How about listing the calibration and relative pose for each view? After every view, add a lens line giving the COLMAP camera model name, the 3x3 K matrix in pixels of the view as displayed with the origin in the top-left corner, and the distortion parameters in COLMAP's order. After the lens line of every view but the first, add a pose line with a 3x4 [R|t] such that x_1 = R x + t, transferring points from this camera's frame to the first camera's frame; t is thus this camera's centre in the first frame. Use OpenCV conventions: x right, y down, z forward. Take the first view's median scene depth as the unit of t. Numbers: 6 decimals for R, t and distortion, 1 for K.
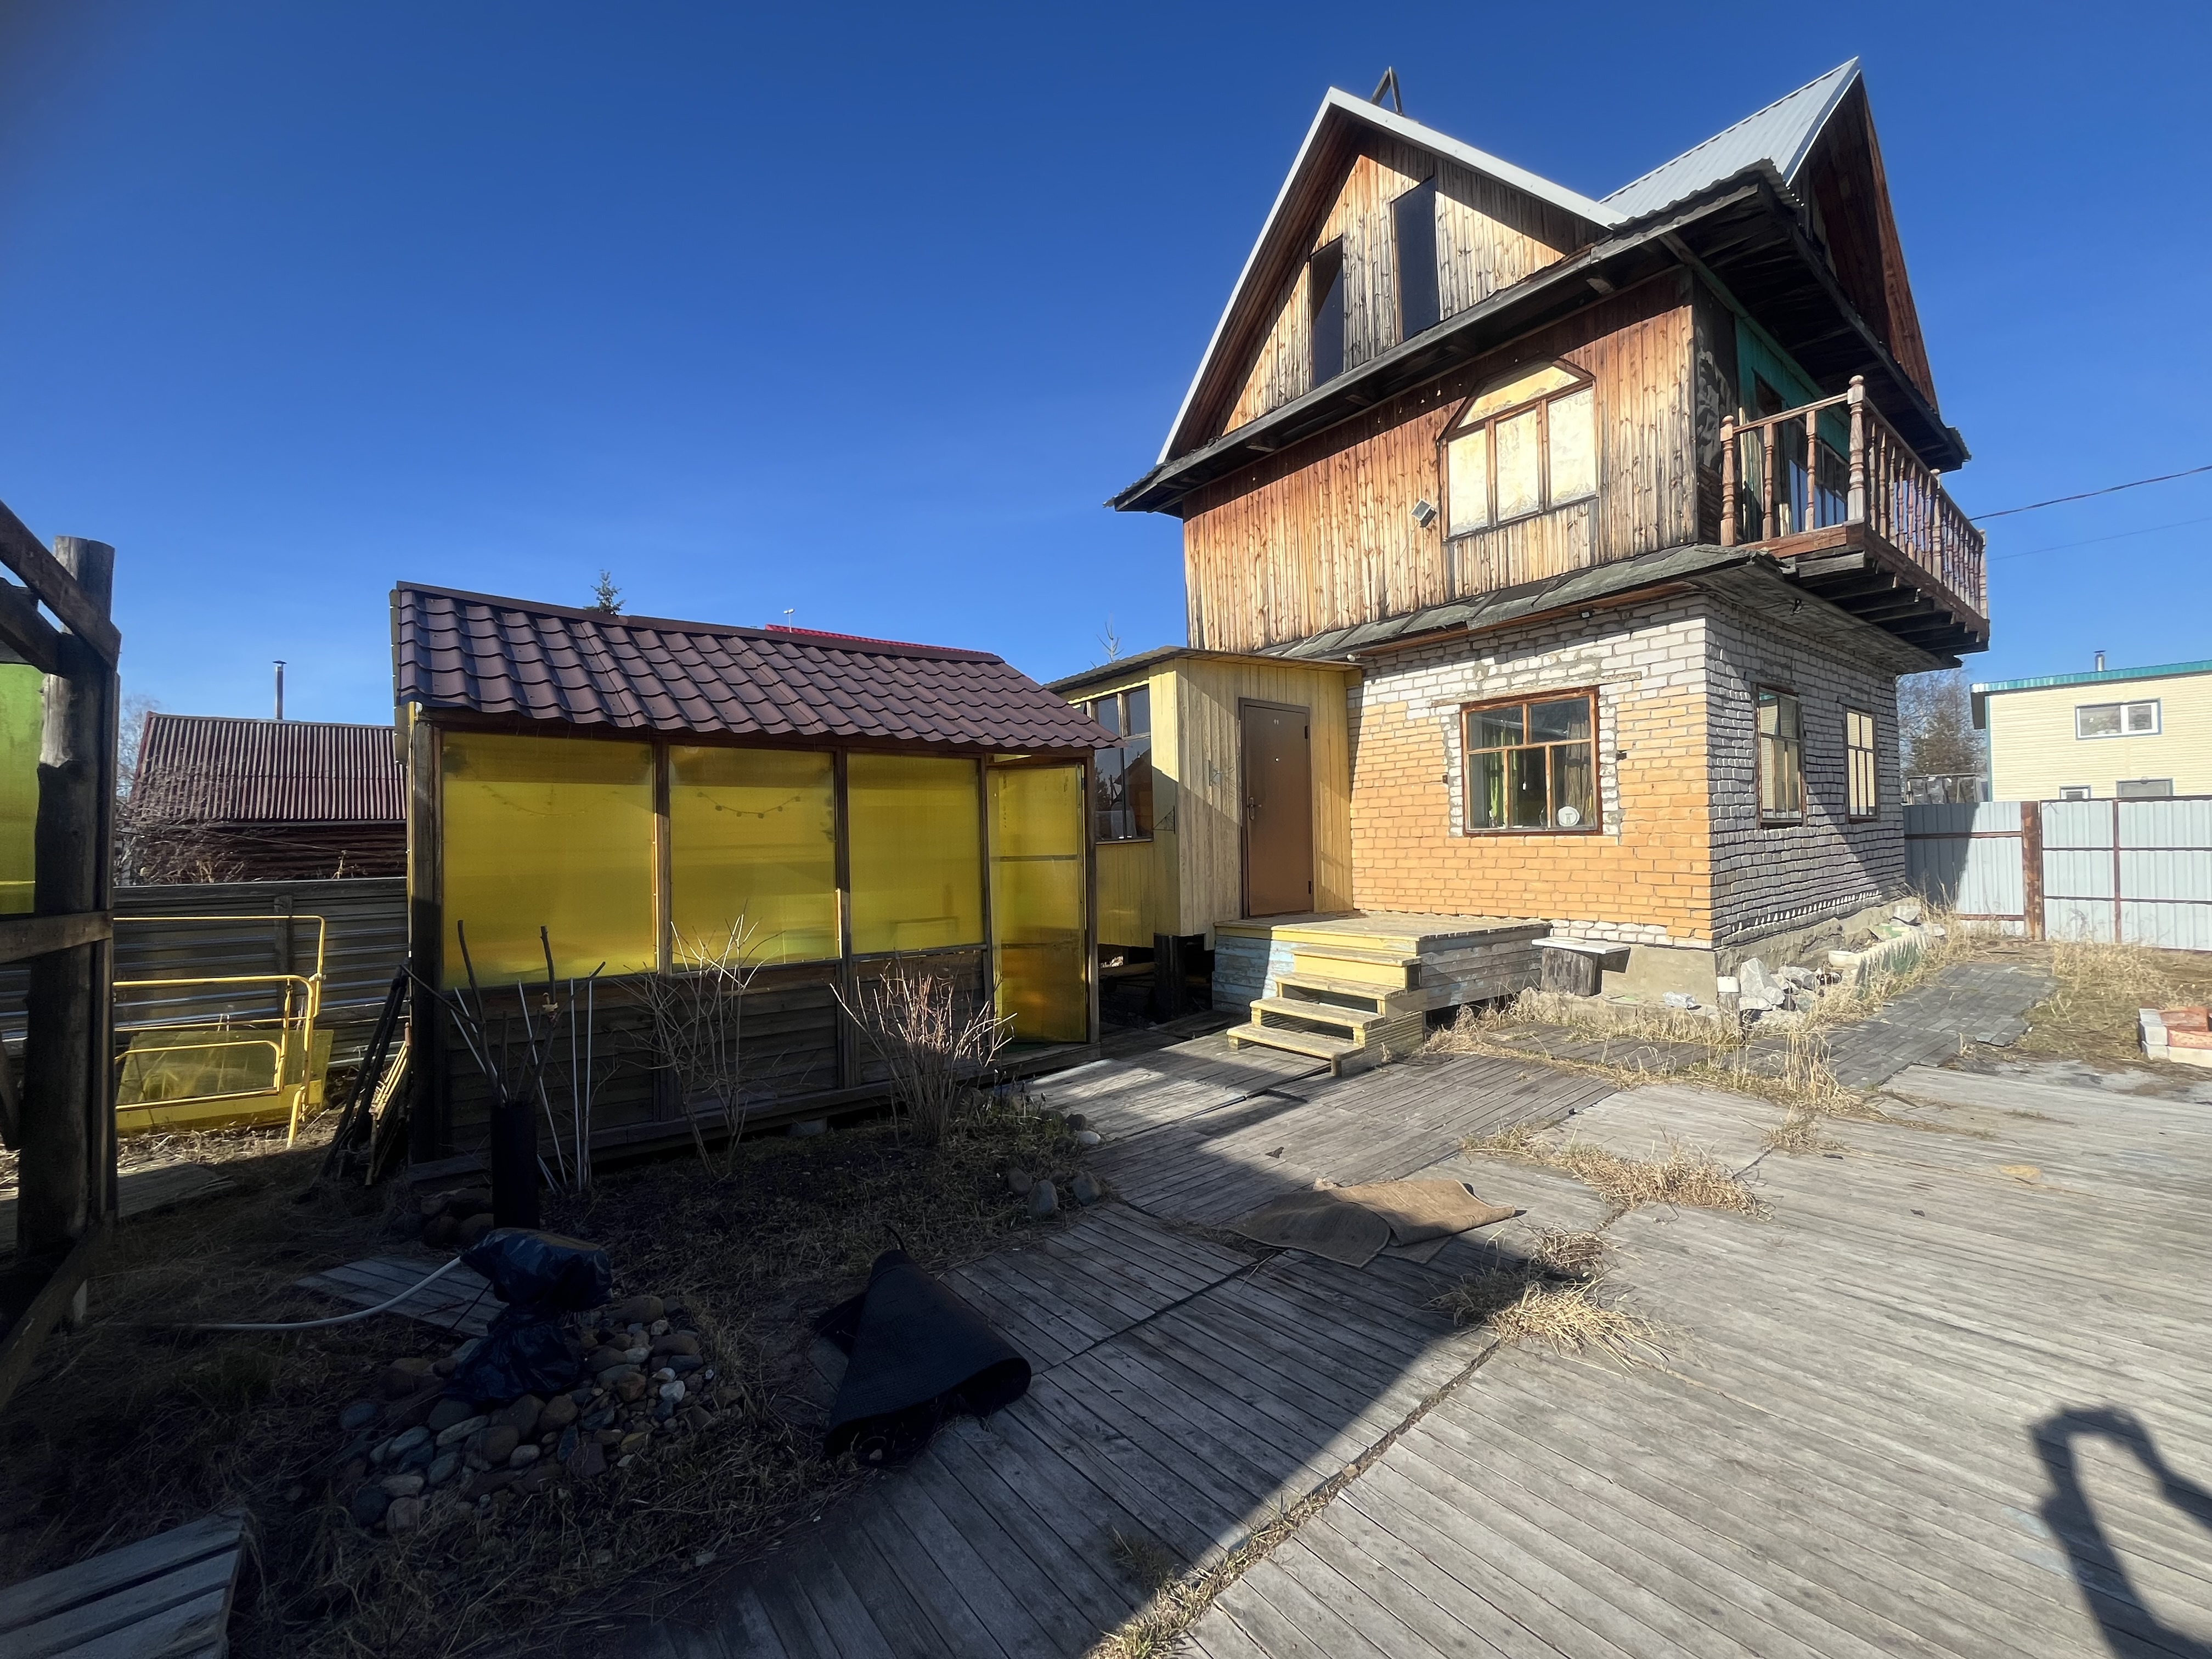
lens RADIAL K [[889.6, 0, 1107.1], [0, 889.6, 835.6], [0, 0, 1]] dist [-0.001579, -0.000270]
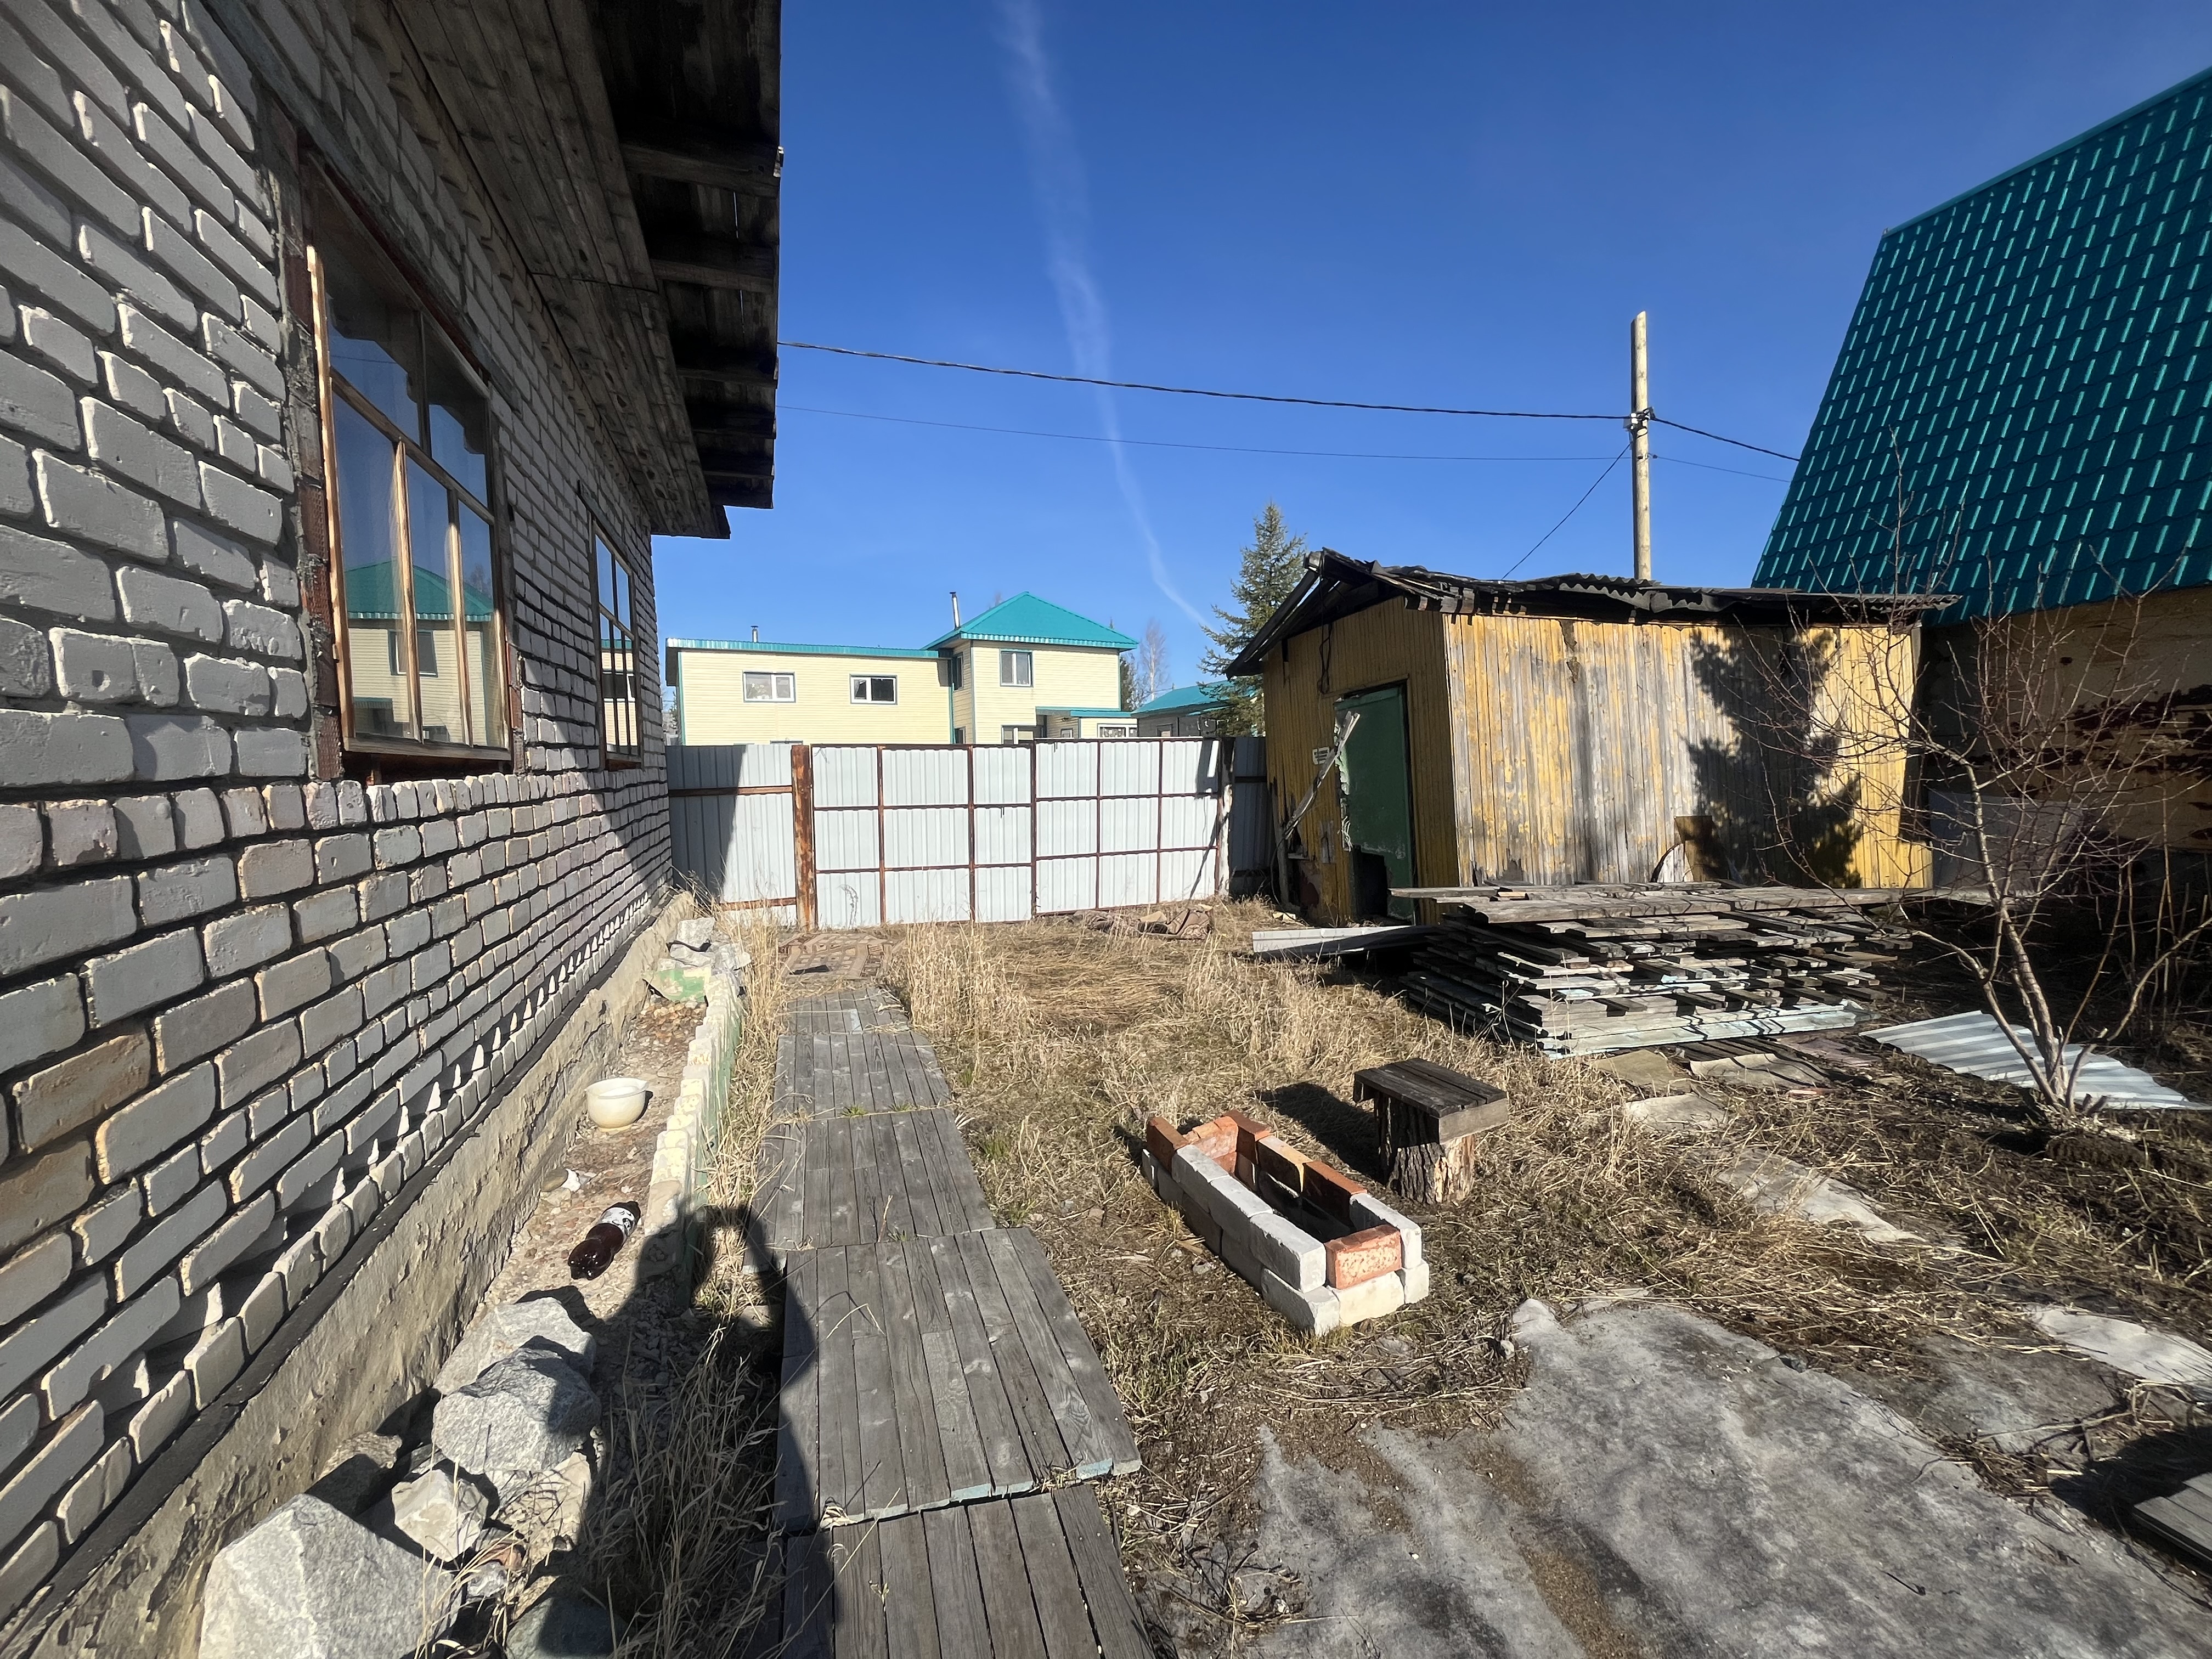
lens RADIAL K [[889.6, 0, 1095.2], [0, 889.6, 836.9], [0, 0, 1]] dist [-0.001579, -0.000270]
pose [[0.323168, -0.054360, 0.944779, 0.542315], [0.002554, 0.998395, 0.056571, -0.004496], [-0.946338, -0.015869, 0.322788, 0.691848]]
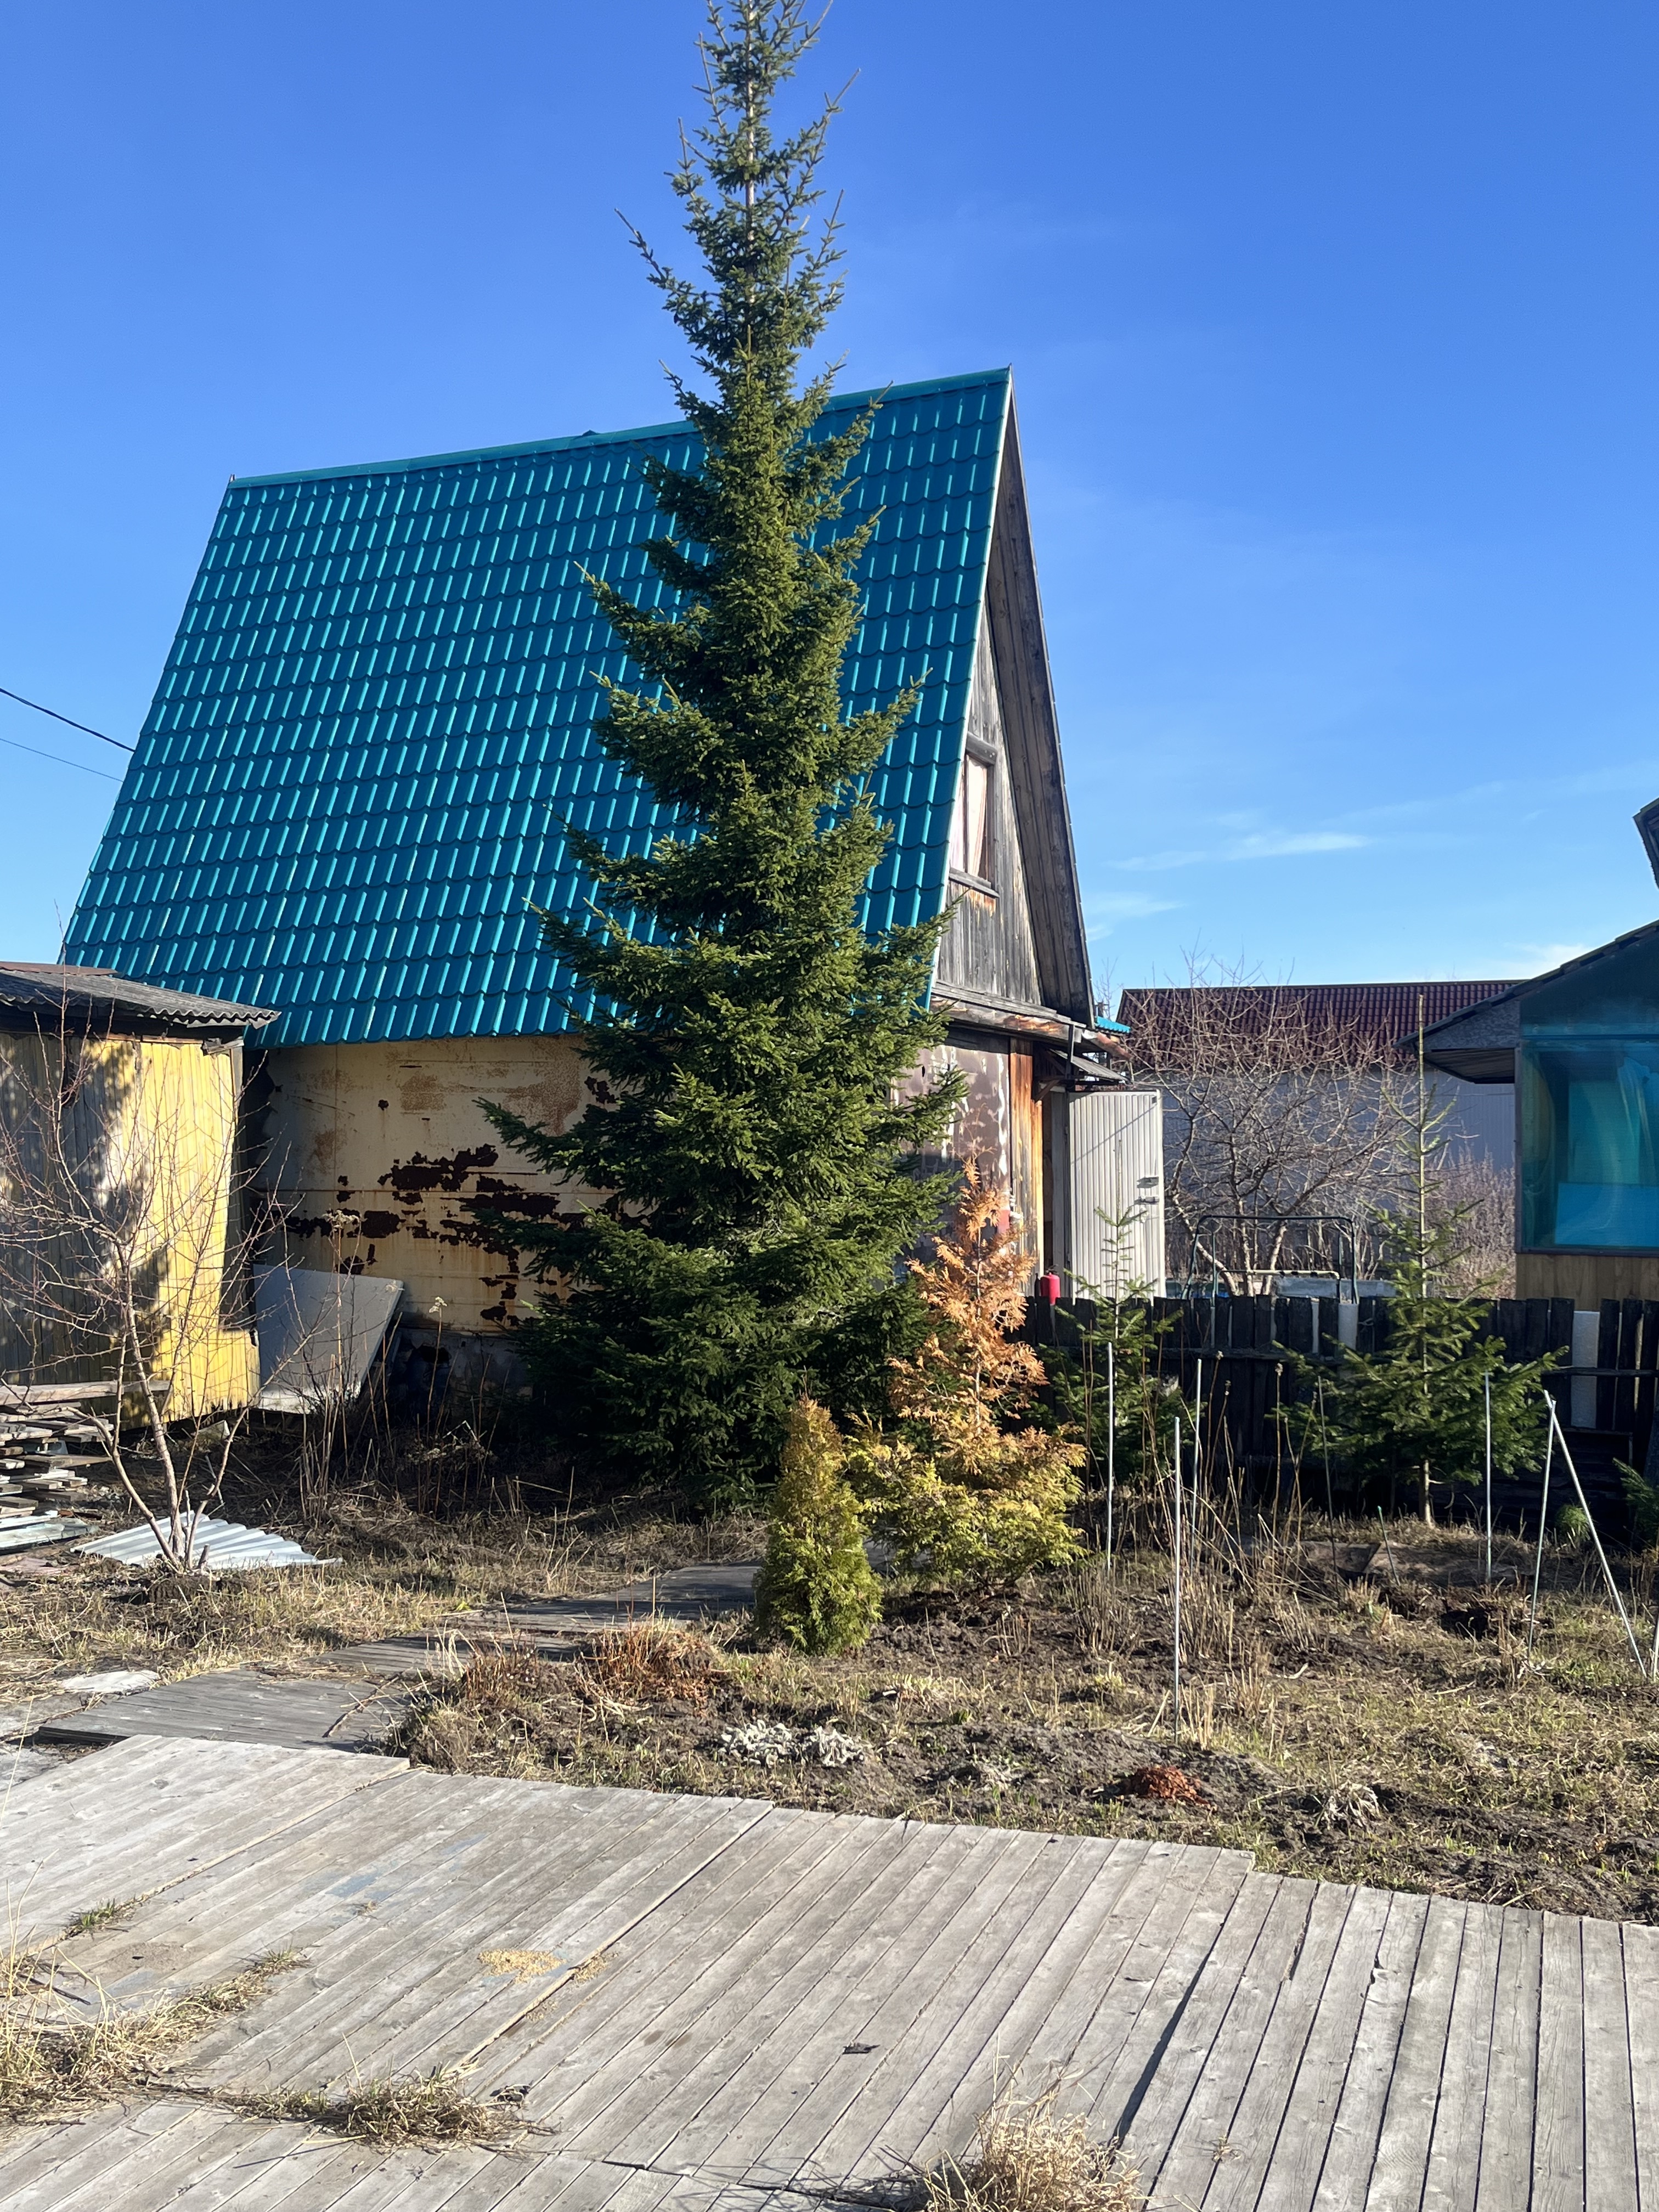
lens RADIAL K [[2211.5, 0, 836.9], [0, 2211.5, 1090.7], [0, 0, 1]] dist [0.028723, 0.000000]
pose [[-0.546517, 0.056397, 0.835547, -0.066387], [-0.005721, 0.997455, -0.071068, -0.013649], [-0.837428, -0.043620, -0.544804, 0.738423]]
